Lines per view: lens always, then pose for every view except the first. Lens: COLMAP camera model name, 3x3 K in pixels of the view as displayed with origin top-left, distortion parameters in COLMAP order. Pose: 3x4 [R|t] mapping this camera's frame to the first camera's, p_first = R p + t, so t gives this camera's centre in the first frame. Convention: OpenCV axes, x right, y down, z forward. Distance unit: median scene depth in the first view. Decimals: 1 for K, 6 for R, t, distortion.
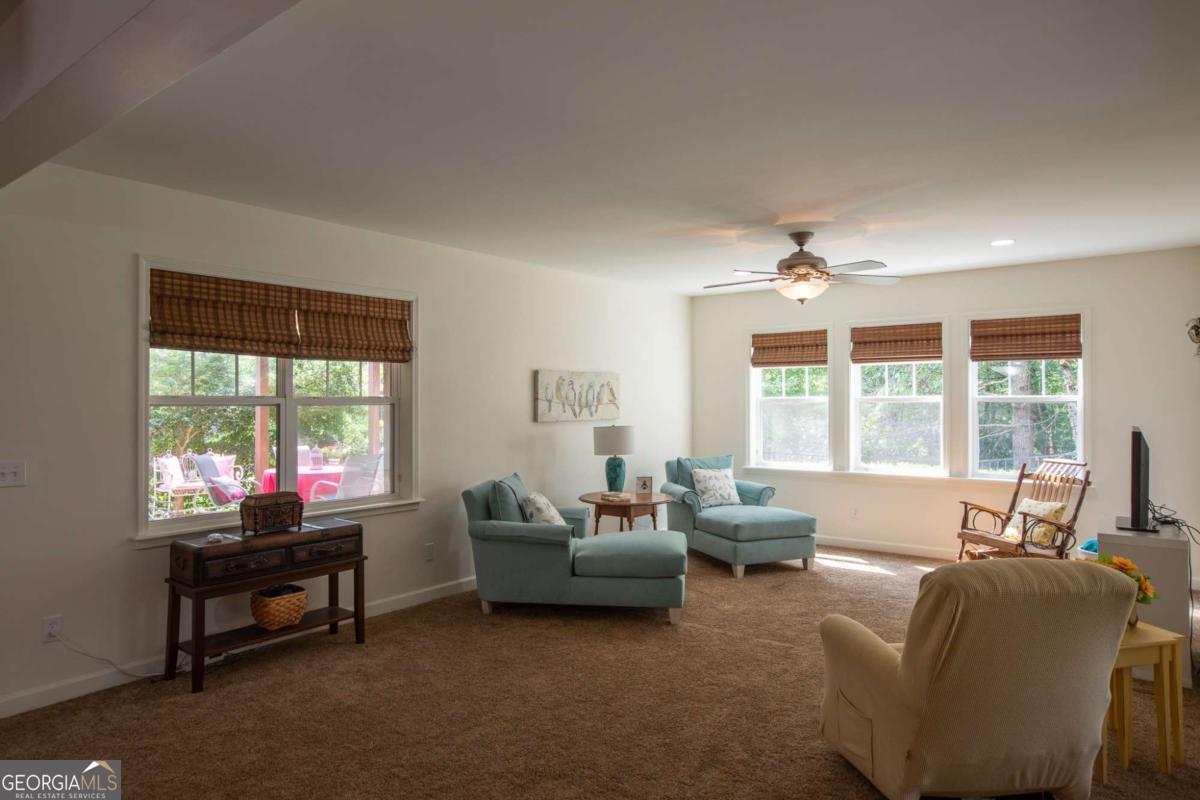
lens RADIAL K [[737.3, 0, 600.0], [0, 737.3, 400.0], [0, 0, 1]] dist [-0.034651, 0.001319]
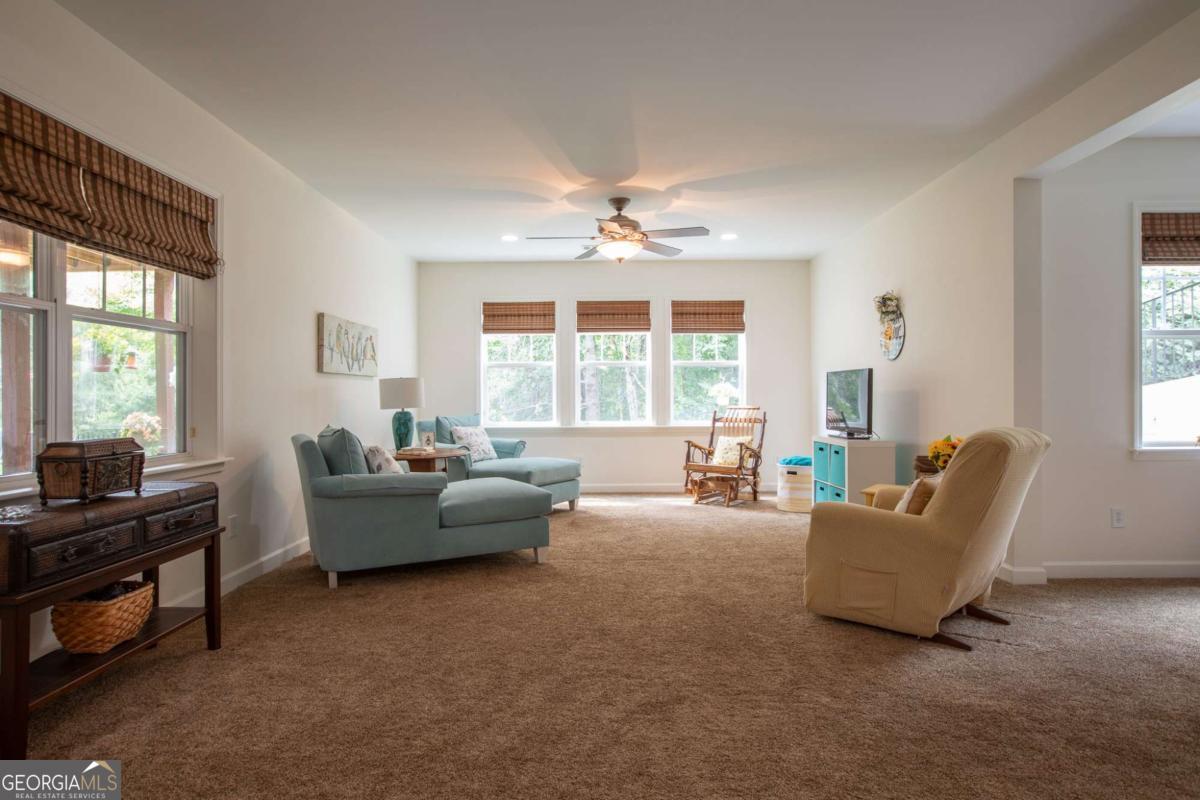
lens RADIAL K [[652.7, 0, 600.0], [0, 652.7, 400.0], [0, 0, 1]] dist [-0.062698, 0.042586]
pose [[0.793861, -0.004923, 0.608079, -0.348636], [0.003271, 0.999987, 0.003826, 0.073849], [-0.608090, -0.001048, 0.793867, 0.230555]]
